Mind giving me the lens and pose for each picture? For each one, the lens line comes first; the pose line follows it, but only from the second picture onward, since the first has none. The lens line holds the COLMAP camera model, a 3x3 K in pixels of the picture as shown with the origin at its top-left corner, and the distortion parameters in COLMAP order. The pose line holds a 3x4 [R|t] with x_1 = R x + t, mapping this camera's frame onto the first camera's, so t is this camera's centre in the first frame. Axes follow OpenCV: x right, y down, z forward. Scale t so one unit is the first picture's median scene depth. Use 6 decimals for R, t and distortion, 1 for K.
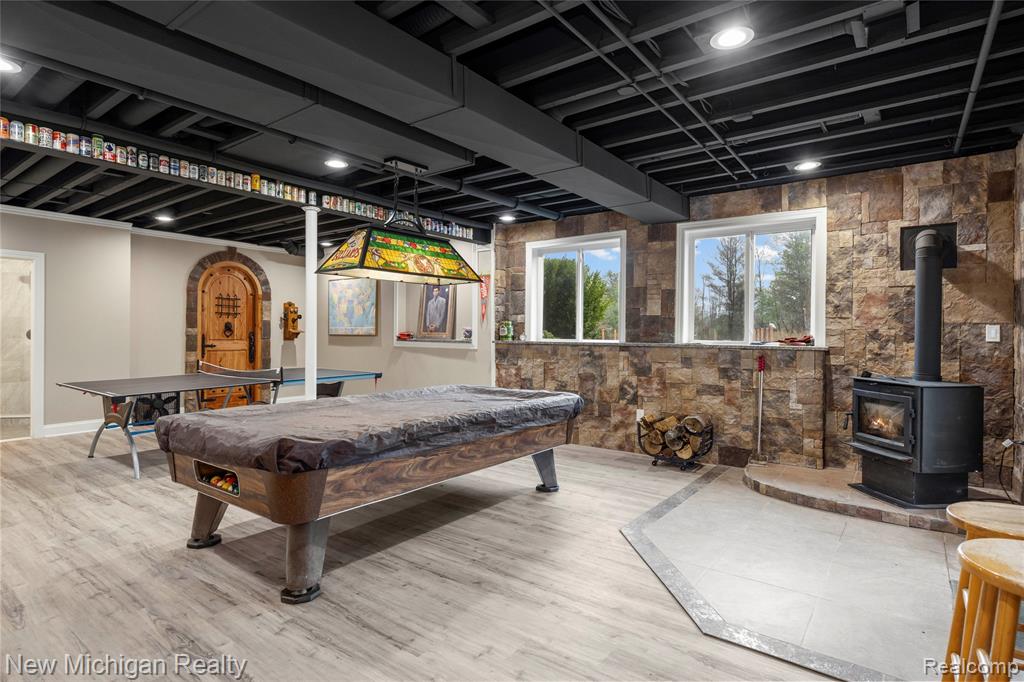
lens RADIAL K [[531.9, 0, 511.3], [0, 531.9, 334.8], [0, 0, 1]] dist [-0.000610, 0.000146]
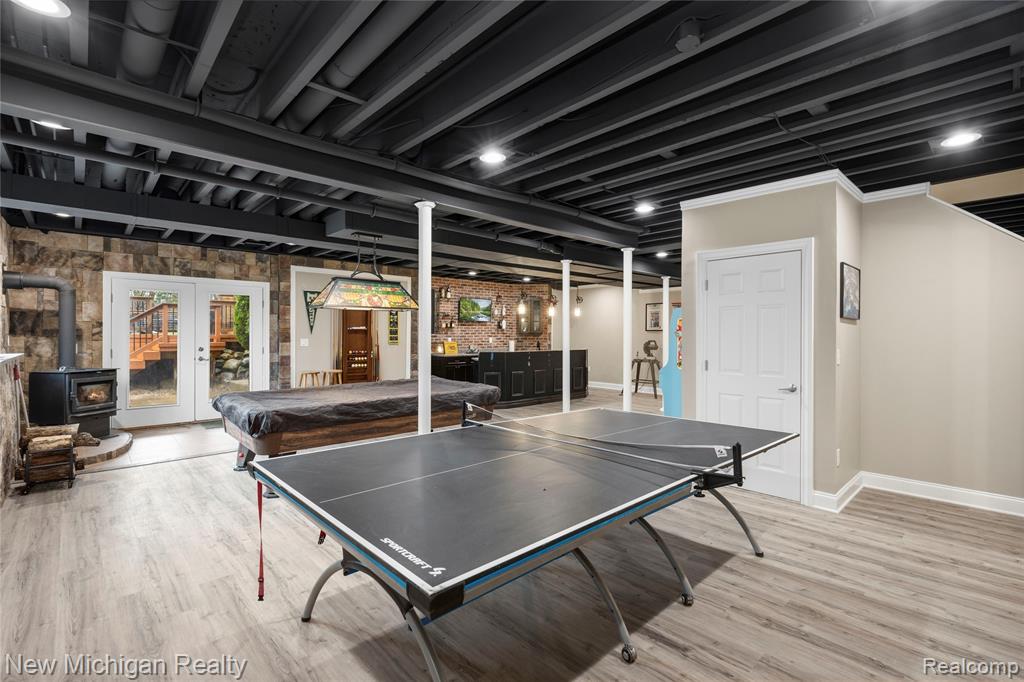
lens RADIAL K [[467.9, 0, 512.5], [0, 467.9, 337.4], [0, 0, 1]] dist [-0.000482, -0.001202]
pose [[-0.985235, -0.008934, 0.170975, -0.670996], [-0.007225, 0.999918, 0.010611, -0.032210], [-0.171056, 0.009219, -0.985218, 1.792390]]
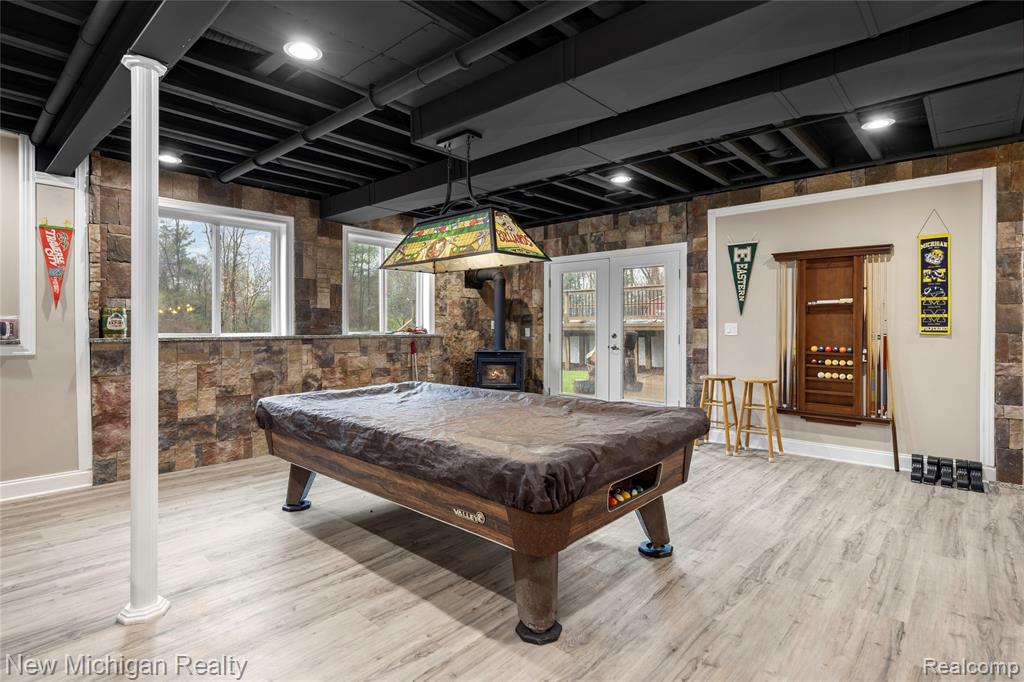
lens RADIAL K [[518.7, 0, 512.1], [0, 518.7, 326.5], [0, 0, 1]] dist [0.006566, -0.000434]
pose [[0.084511, -0.004457, 0.996413, -0.840393], [0.005378, 0.999977, 0.004017, -0.003768], [-0.996408, 0.005019, 0.084533, 0.657454]]
